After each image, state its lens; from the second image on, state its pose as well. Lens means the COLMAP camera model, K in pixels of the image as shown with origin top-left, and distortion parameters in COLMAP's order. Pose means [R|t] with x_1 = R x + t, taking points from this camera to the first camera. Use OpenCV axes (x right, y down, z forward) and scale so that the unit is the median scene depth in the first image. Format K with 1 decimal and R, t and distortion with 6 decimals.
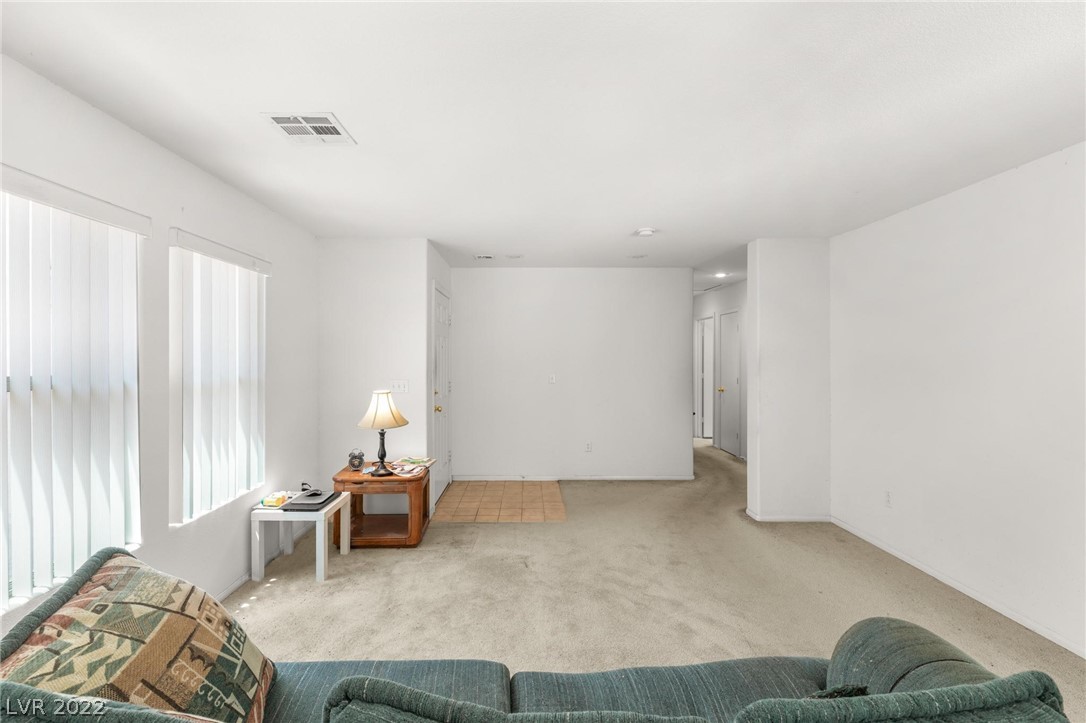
lens RADIAL K [[480.0, 0, 549.8], [0, 480.0, 357.7], [0, 0, 1]] dist [0.003228, -0.000180]
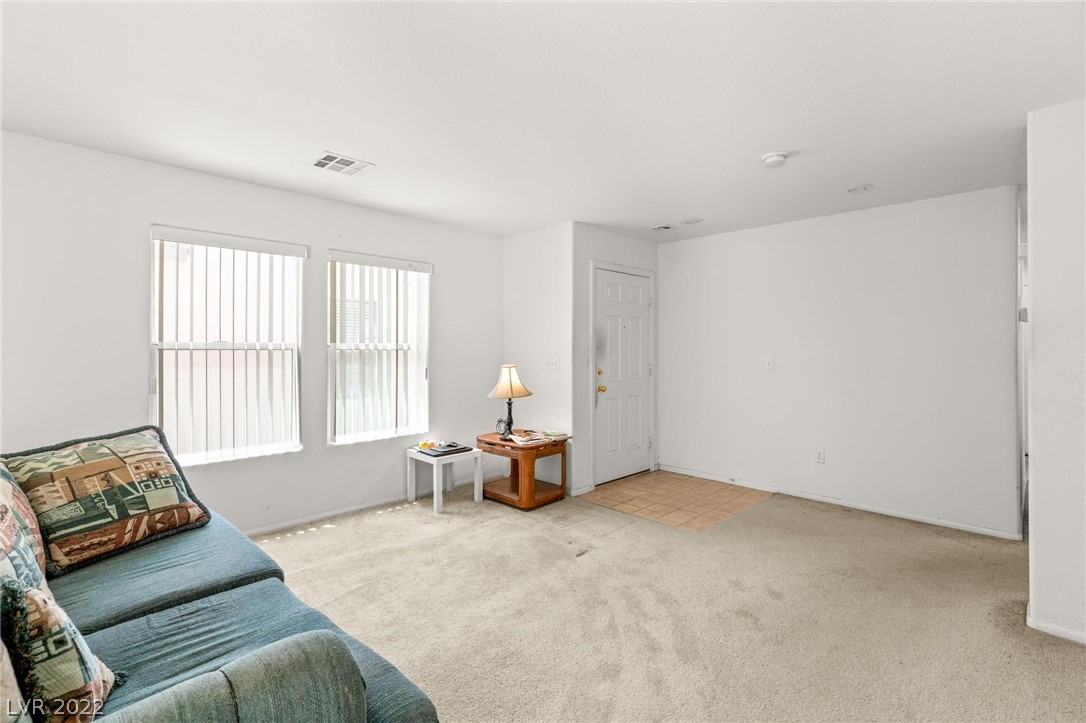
lens RADIAL K [[493.9, 0, 539.8], [0, 493.9, 346.4], [0, 0, 1]] dist [0.002747, 0.000100]
pose [[0.700678, 0.000963, -0.713477, 0.544912], [-0.003062, 0.999994, -0.001657, 0.027172], [0.713471, 0.003345, 0.700677, 0.248712]]
